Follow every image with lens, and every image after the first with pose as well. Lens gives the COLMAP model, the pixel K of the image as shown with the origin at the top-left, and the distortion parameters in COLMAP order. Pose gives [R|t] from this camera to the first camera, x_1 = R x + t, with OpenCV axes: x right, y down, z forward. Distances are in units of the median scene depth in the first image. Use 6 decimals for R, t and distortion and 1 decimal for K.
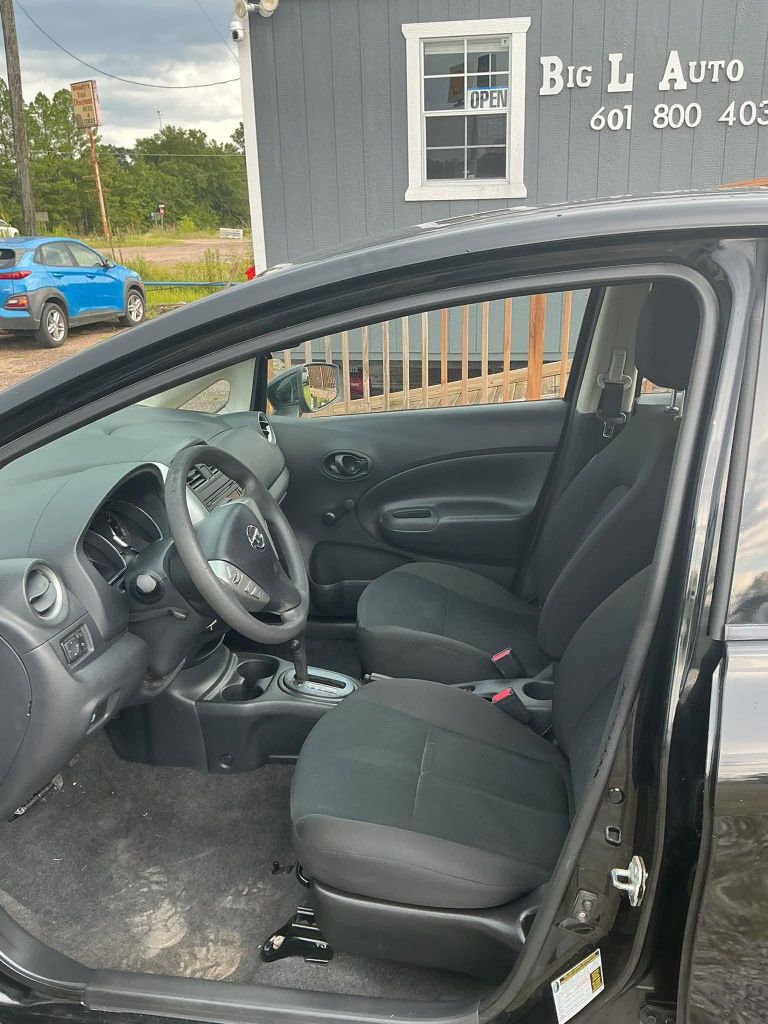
lens RADIAL K [[895.9, 0, 389.3], [0, 895.9, 517.8], [0, 0, 1]] dist [0.012304, -0.091541]
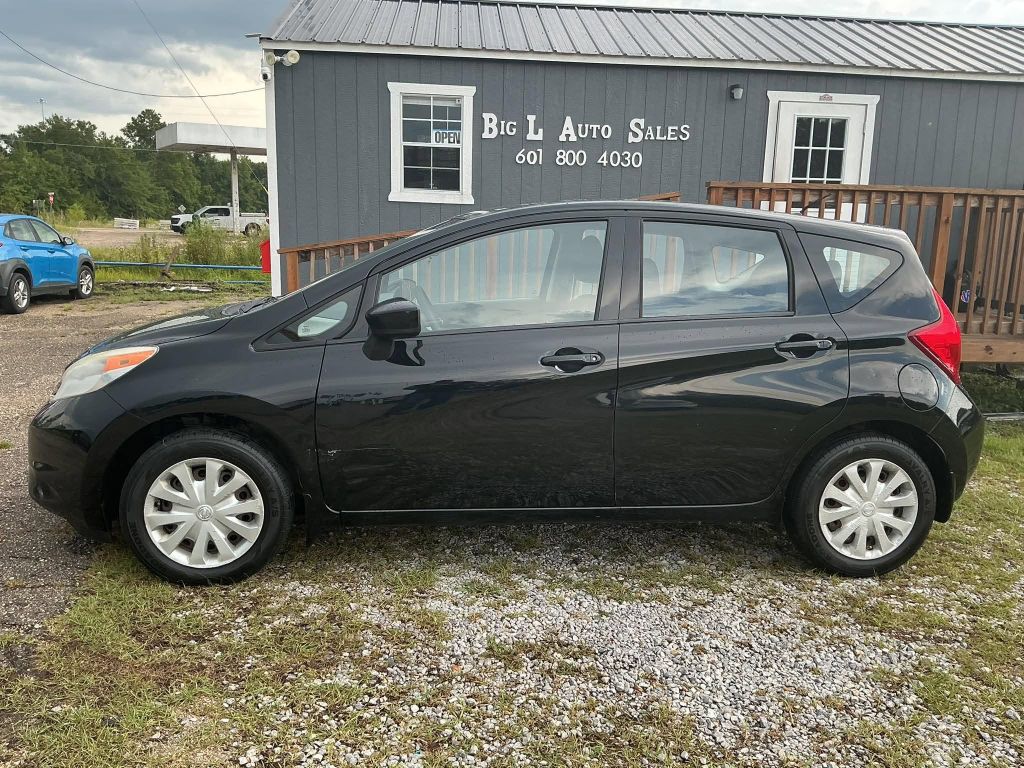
lens RADIAL K [[878.3, 0, 513.4], [0, 878.3, 392.7], [0, 0, 1]] dist [0.046445, -0.120362]
pose [[0.965357, 0.003196, 0.260912, -0.062306], [0.031868, 0.990995, -0.130050, 0.053478], [-0.258978, 0.133859, 0.956563, -0.137909]]
